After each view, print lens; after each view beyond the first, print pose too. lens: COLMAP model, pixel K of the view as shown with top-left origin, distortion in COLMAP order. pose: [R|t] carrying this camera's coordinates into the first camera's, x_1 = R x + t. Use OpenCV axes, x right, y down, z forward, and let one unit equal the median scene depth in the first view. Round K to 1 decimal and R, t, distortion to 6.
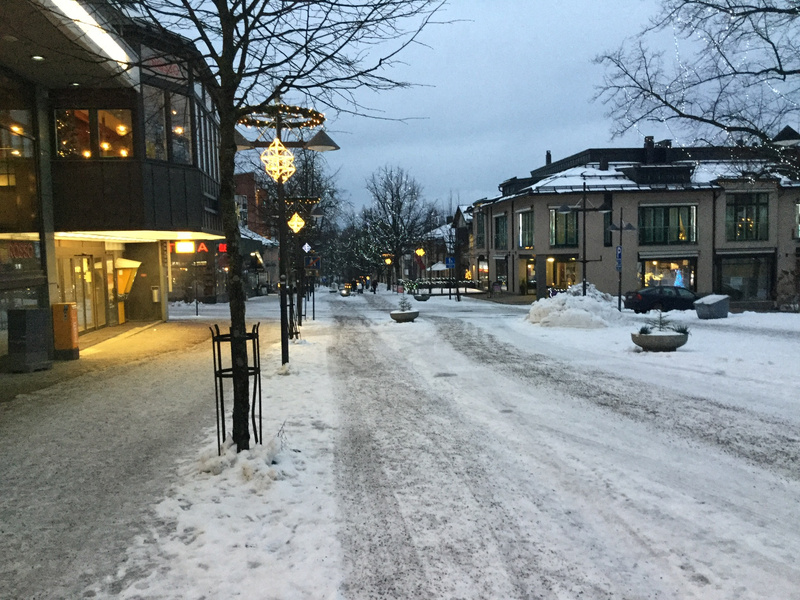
lens RADIAL K [[714.2, 0, 400.1], [0, 714.2, 301.5], [0, 0, 1]] dist [0.057770, -0.024066]
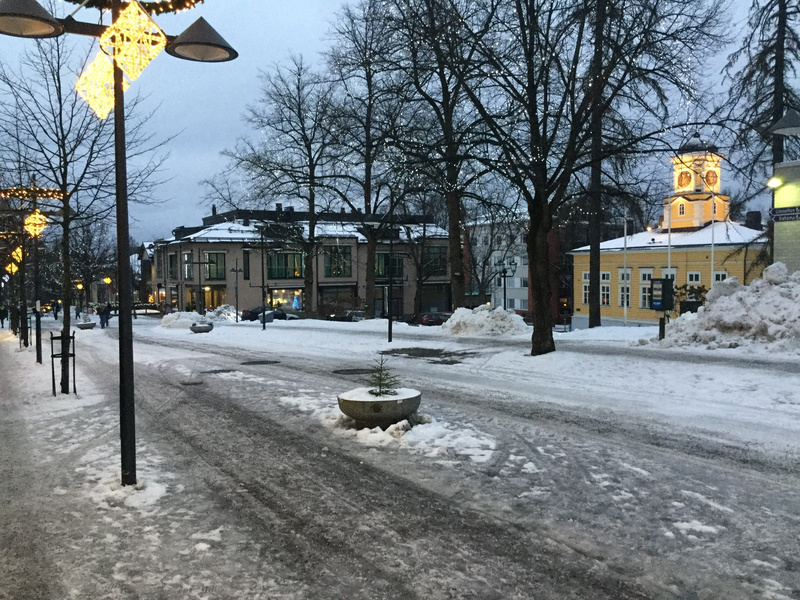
lens RADIAL K [[714.2, 0, 406.3], [0, 714.2, 297.8], [0, 0, 1]] dist [0.057770, -0.024066]
pose [[0.919361, 0.000536, 0.393416, 0.017605], [0.014158, 0.999306, -0.034447, 0.013722], [-0.393161, 0.037239, 0.918715, -0.442557]]
